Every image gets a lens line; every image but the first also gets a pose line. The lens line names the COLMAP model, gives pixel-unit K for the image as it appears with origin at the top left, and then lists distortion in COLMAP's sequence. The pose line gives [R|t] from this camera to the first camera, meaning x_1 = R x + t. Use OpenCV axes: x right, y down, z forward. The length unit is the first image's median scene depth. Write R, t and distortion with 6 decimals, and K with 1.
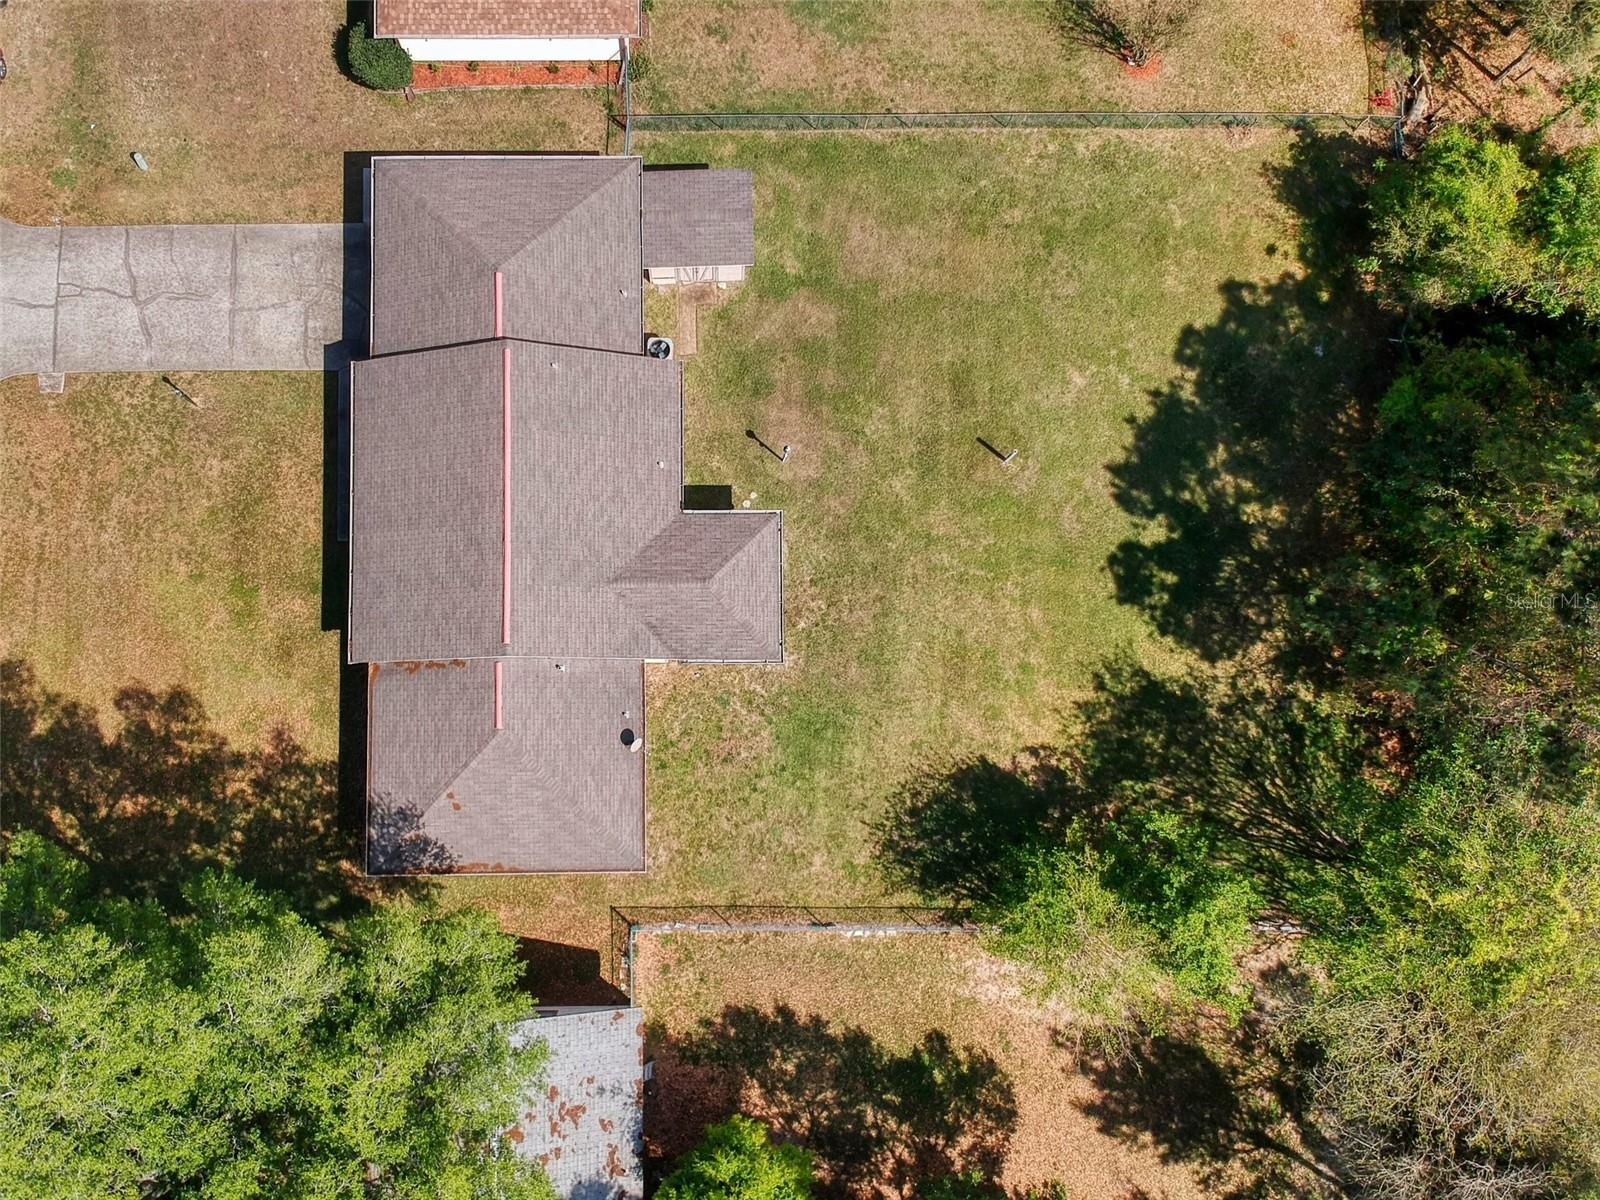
lens RADIAL K [[1384.4, 0, 745.5], [0, 1384.4, 619.2], [0, 0, 1]] dist [0.065544, -0.122558]
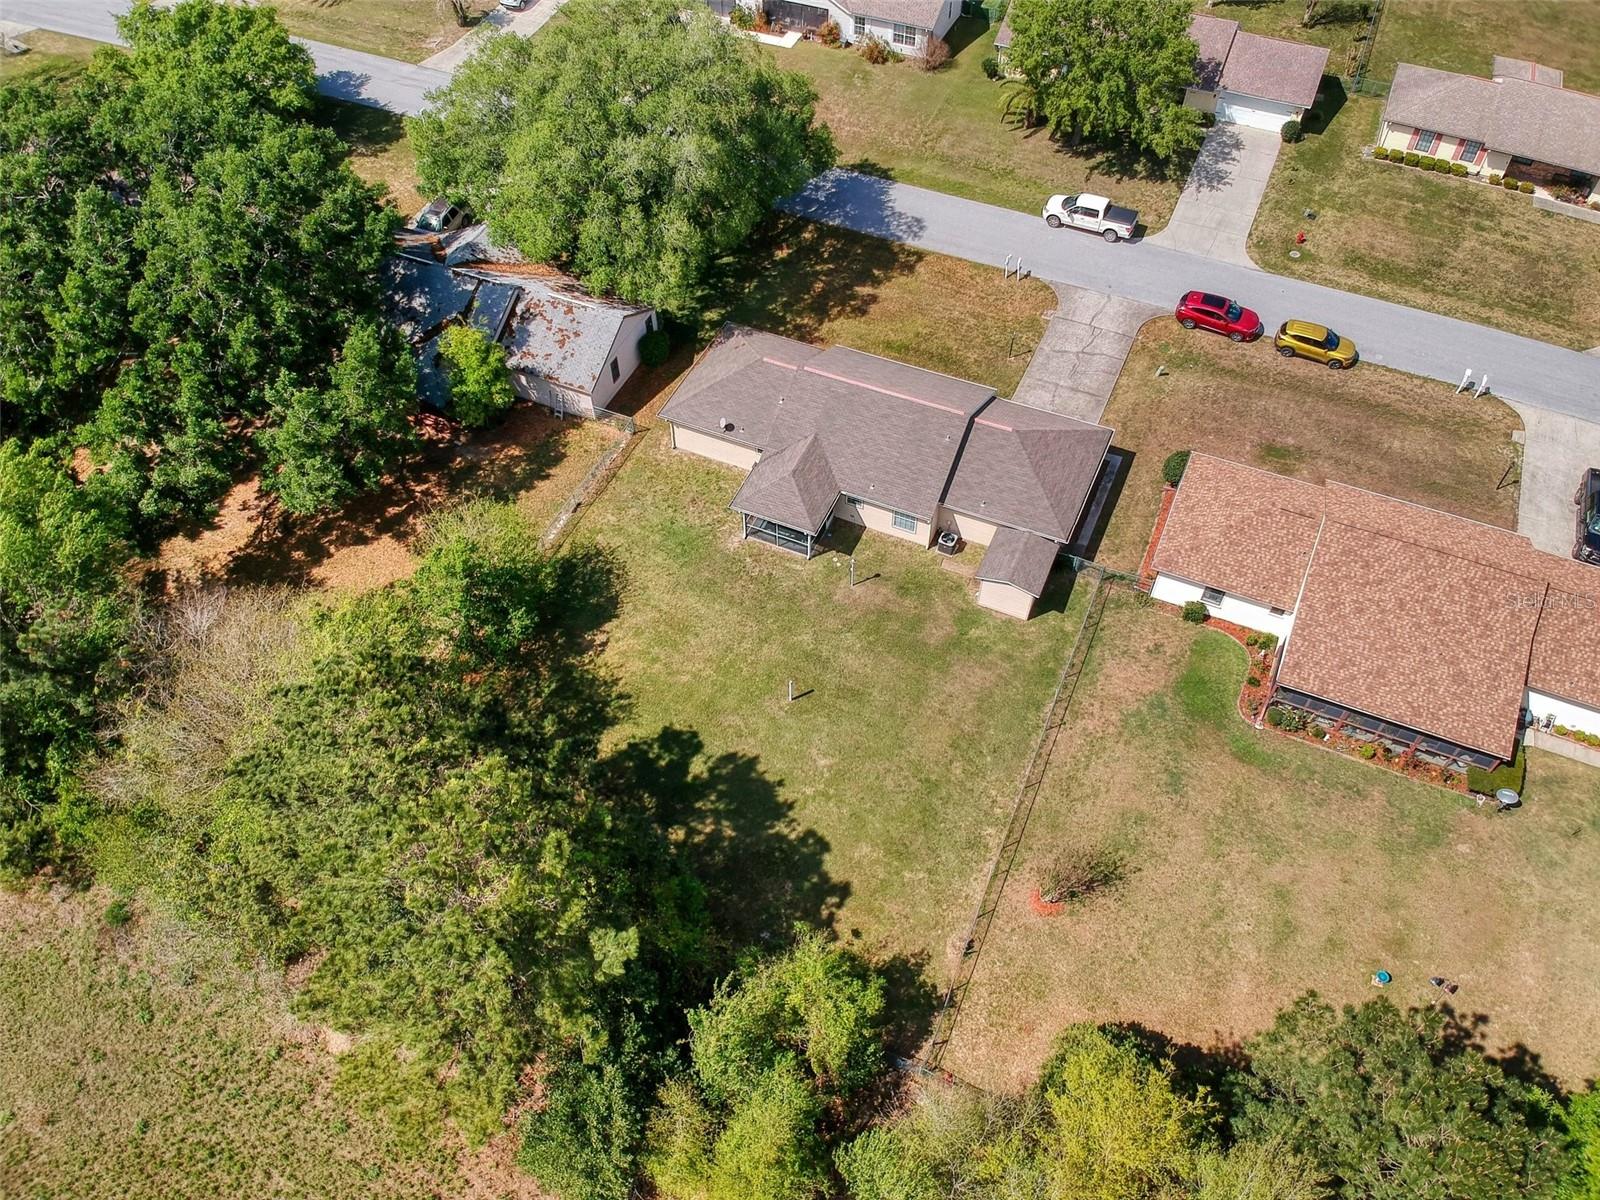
lens RADIAL K [[1172.5, 0, 800.0], [0, 1172.5, 600.0], [0, 0, 1]] dist [0.079481, -0.136316]
pose [[-0.413826, 0.713173, -0.565803, 0.794559], [-0.907615, -0.275021, 0.317172, -0.476536], [0.070590, 0.644785, 0.761097, 0.036079]]
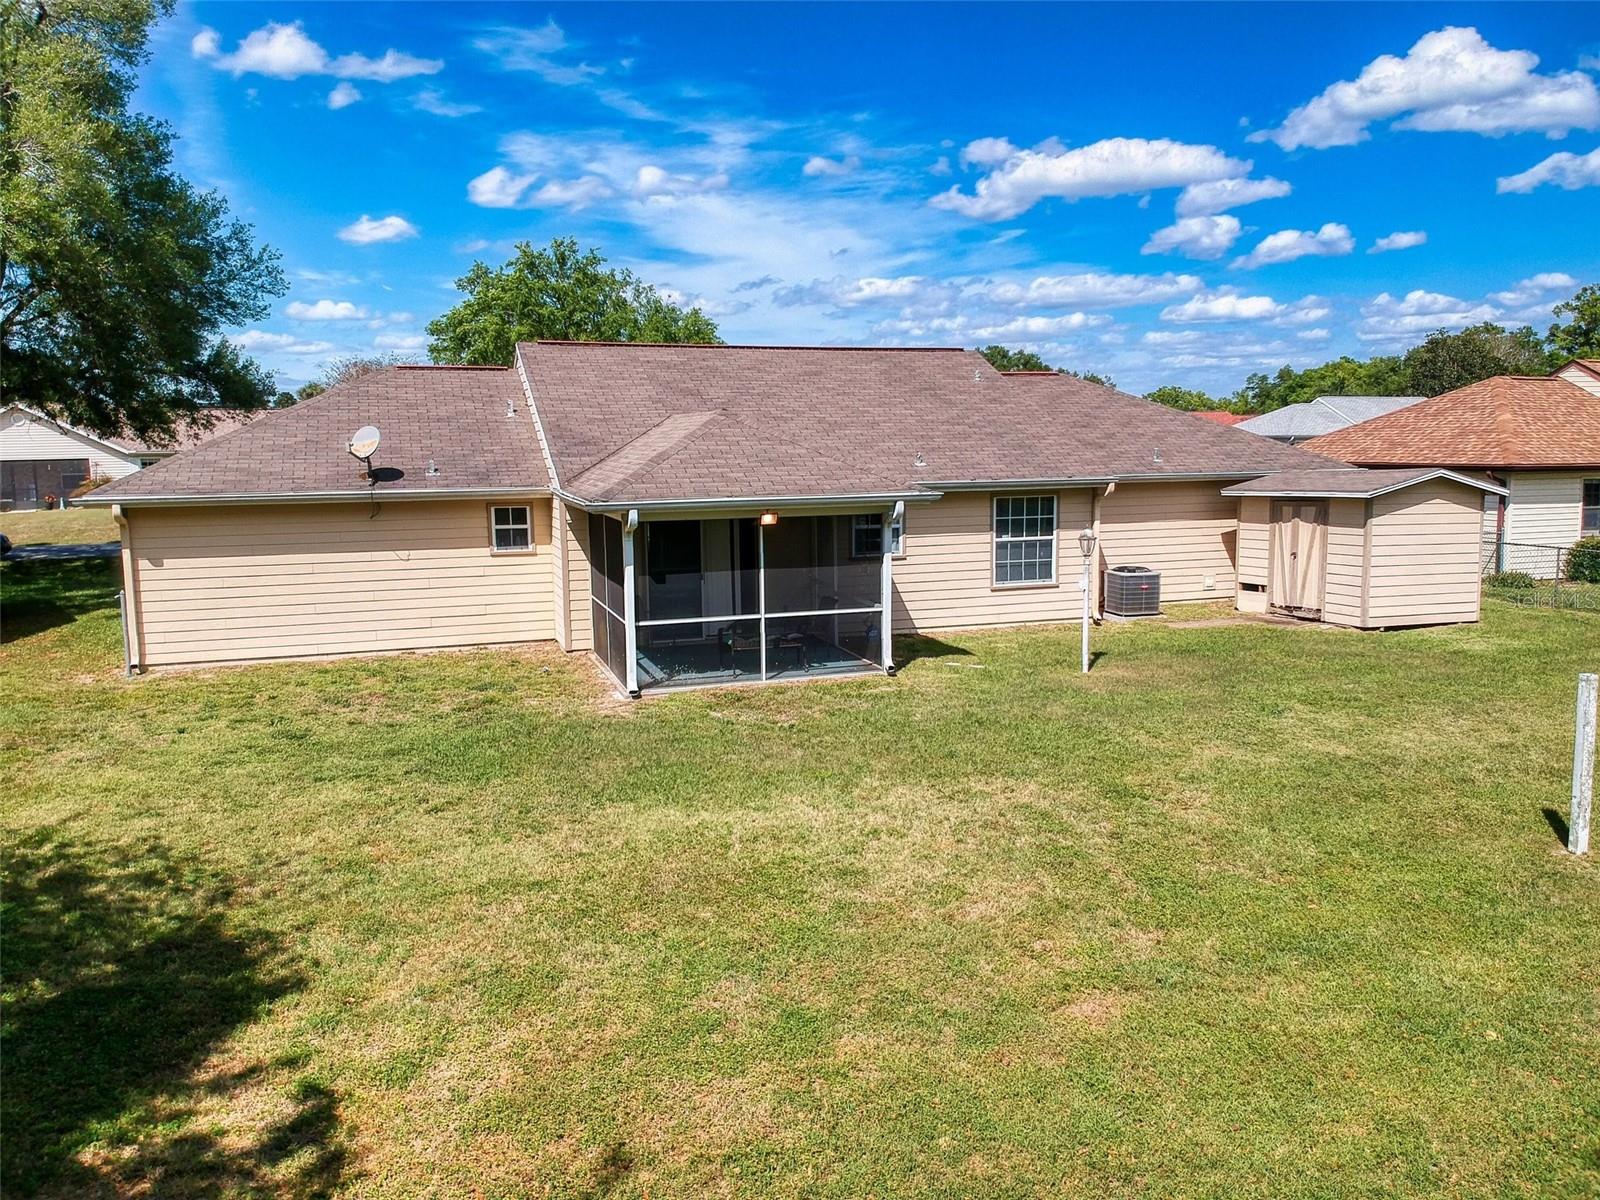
lens RADIAL K [[1204.8, 0, 776.1], [0, 1204.8, 608.3], [0, 0, 1]] dist [0.078823, -0.156995]
pose [[0.296555, 0.124632, -0.946849, 0.346933], [-0.950900, 0.130484, -0.280648, 0.075957], [0.088571, 0.983586, 0.157208, 0.925983]]
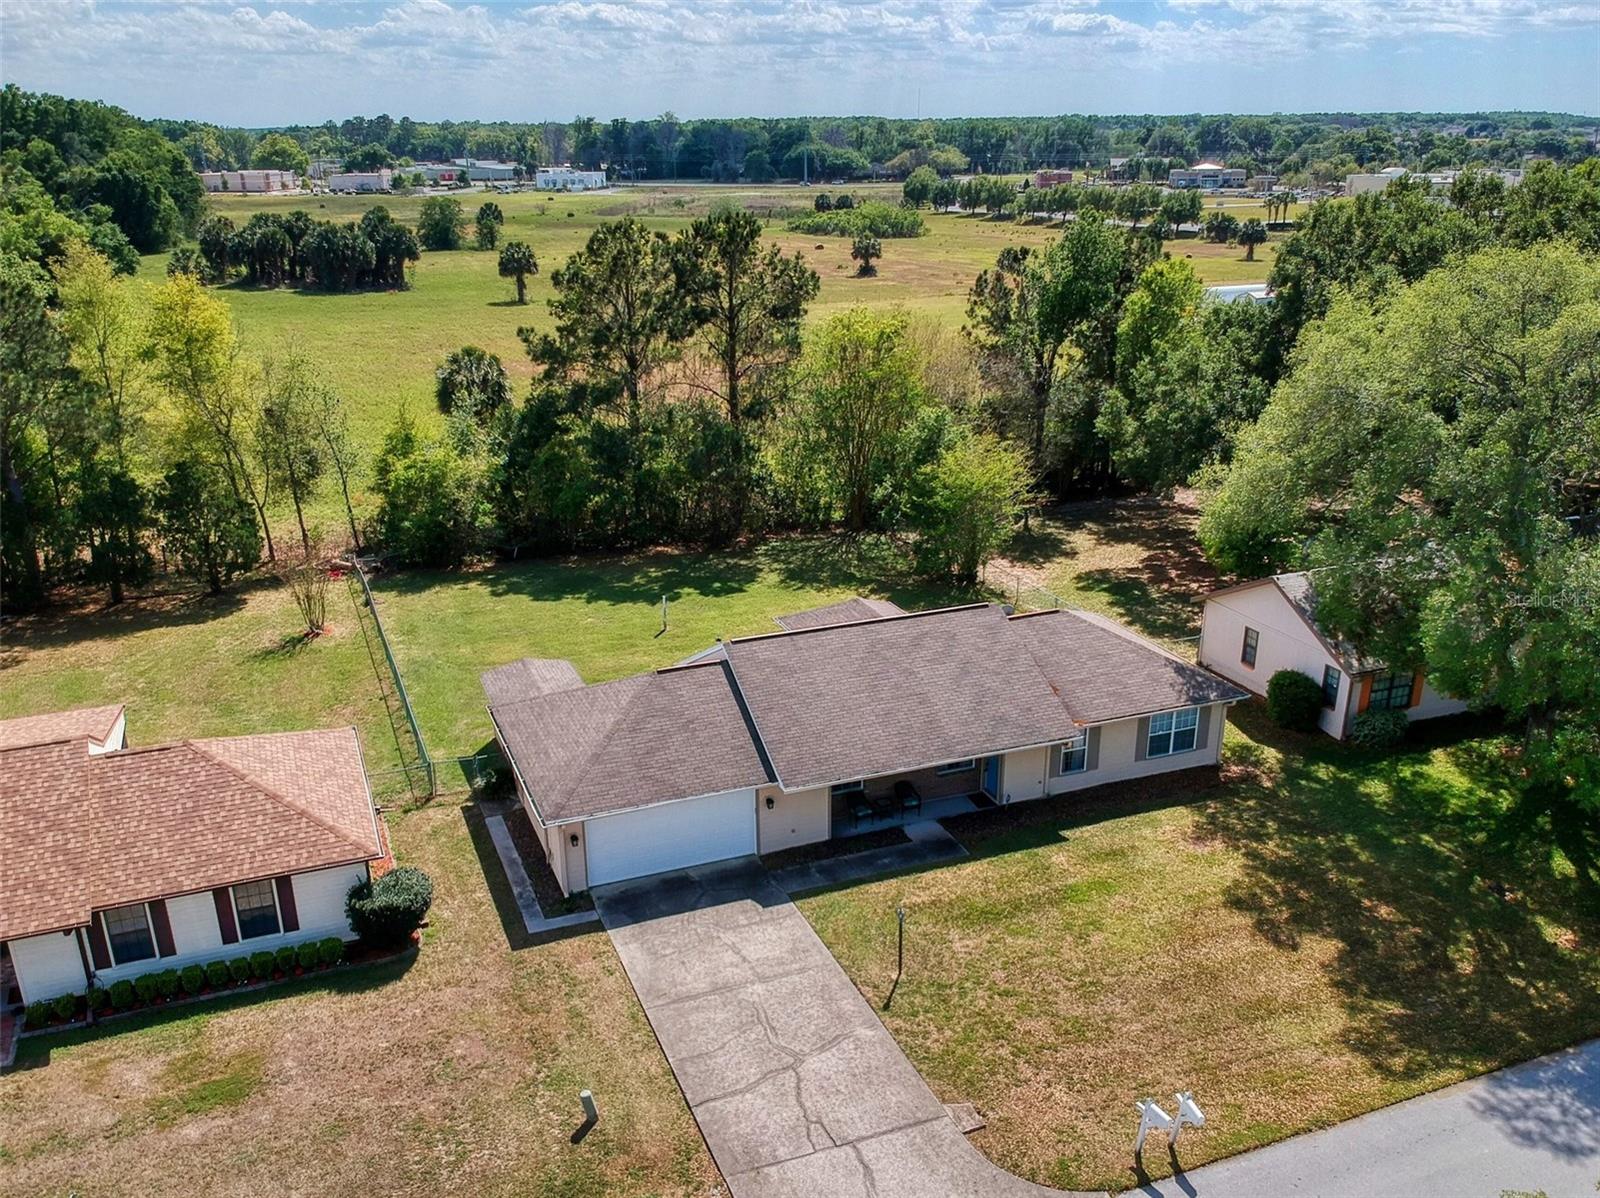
lens RADIAL K [[1319.7, 0, 769.6], [0, 1319.7, 714.6], [0, 0, 1]] dist [0.076186, -0.137267]
pose [[-0.344176, -0.379686, 0.858709, -0.929975], [0.936732, -0.076677, 0.341545, -0.451939], [-0.063837, 0.921932, 0.382055, 0.613494]]
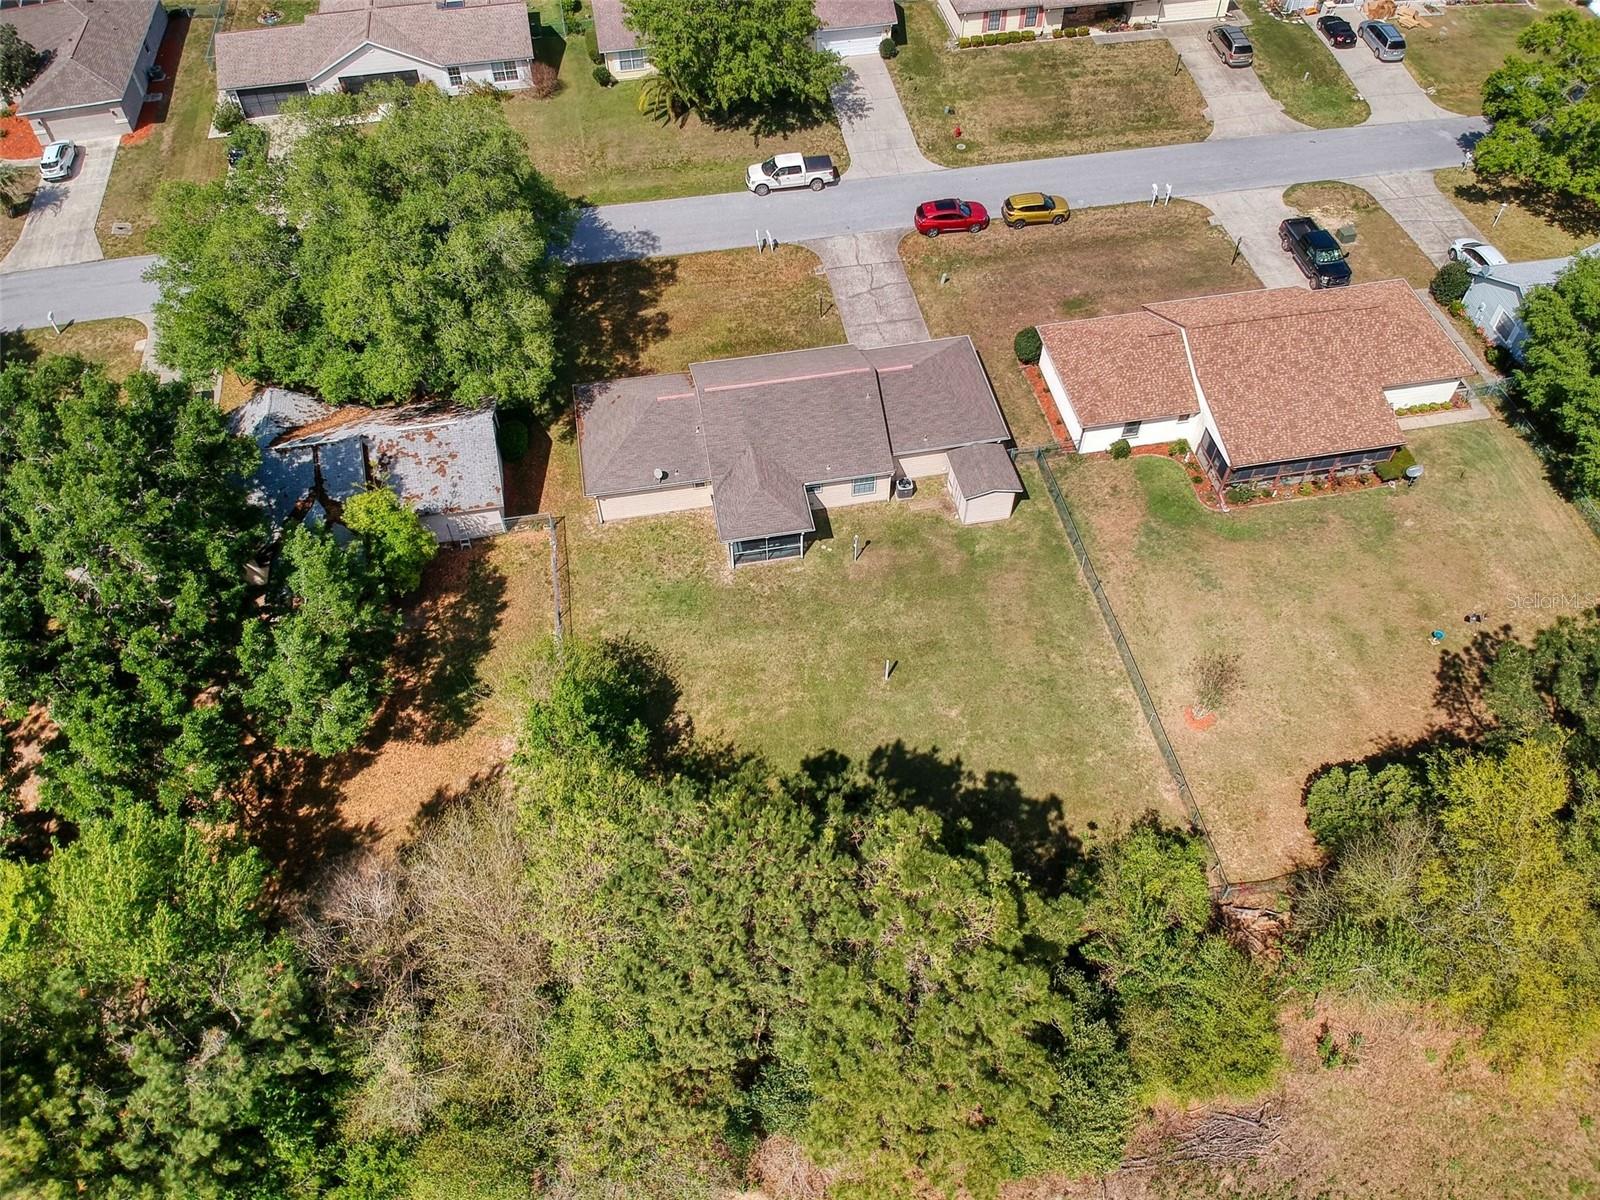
lens RADIAL K [[1172.5, 0, 800.0], [0, 1172.5, 600.0], [0, 0, 1]] dist [0.079481, -0.136316]
pose [[0.170107, 0.770842, -0.613894, 0.869652], [-0.982077, 0.183924, -0.041182, 0.009603], [0.081165, 0.609897, 0.788313, -0.015180]]
